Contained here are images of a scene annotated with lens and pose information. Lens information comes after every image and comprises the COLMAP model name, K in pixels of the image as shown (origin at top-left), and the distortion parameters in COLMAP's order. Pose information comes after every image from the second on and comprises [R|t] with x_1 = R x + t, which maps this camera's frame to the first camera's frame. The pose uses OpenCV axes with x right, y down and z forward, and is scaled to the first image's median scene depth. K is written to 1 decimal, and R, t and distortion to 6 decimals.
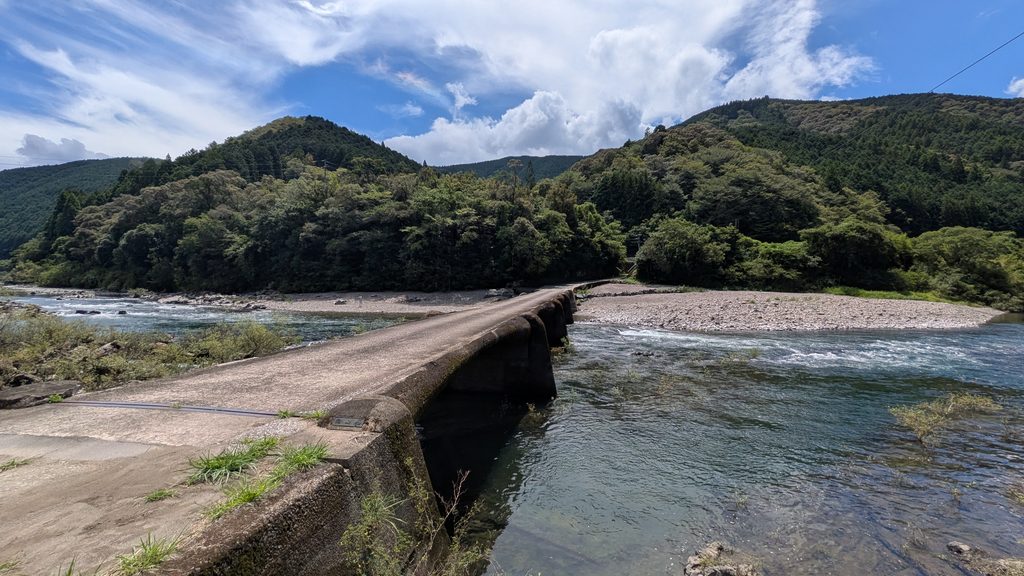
lens RADIAL K [[422.4, 0, 530.5], [0, 422.4, 294.9], [0, 0, 1]] dist [0.001626, -0.000754]
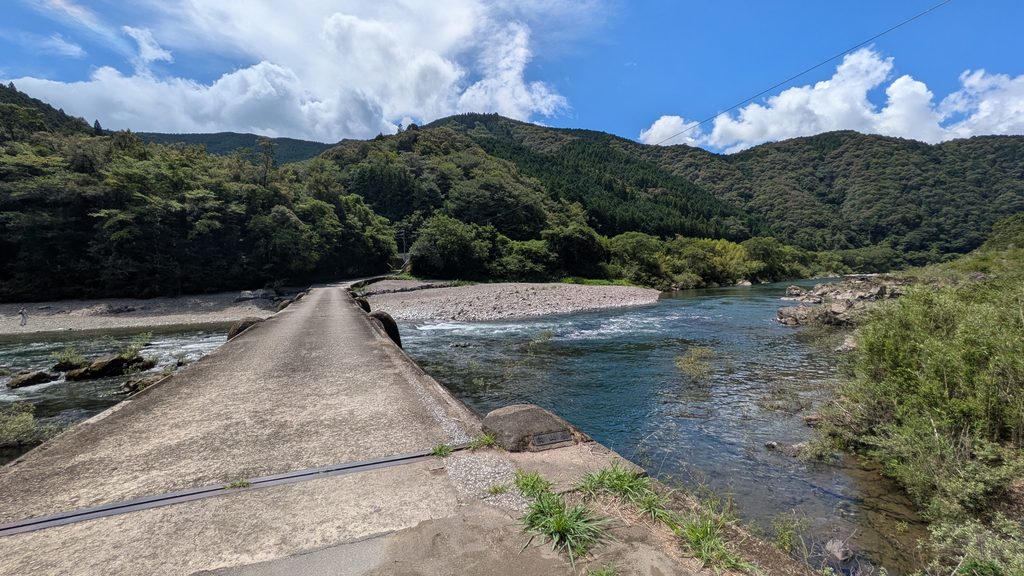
lens RADIAL K [[422.4, 0, 508.6], [0, 422.4, 290.0], [0, 0, 1]] dist [0.001626, -0.000754]
pose [[0.856917, -0.041369, 0.513791, -0.060128], [0.043542, 0.999021, 0.007817, 0.000599], [-0.513612, 0.015673, 0.857879, 0.022838]]
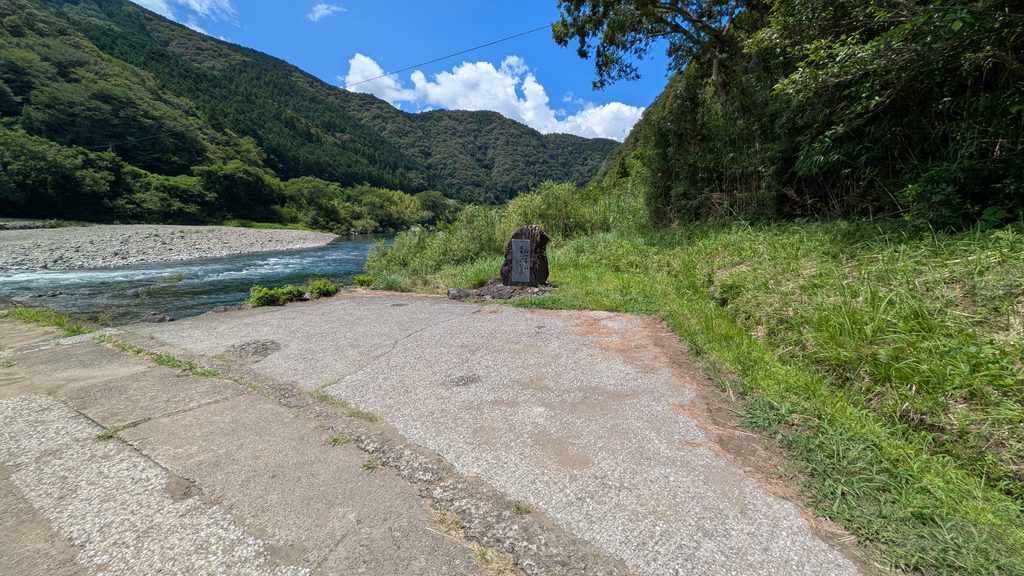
lens RADIAL K [[396.9, 0, 513.1], [0, 396.9, 290.7], [0, 0, 1]] dist [-0.001355, -0.000556]
pose [[0.324208, -0.169660, 0.930647, -0.080084], [0.020909, 0.984831, 0.172254, 0.000945], [-0.945755, -0.036388, 0.322838, -0.095091]]
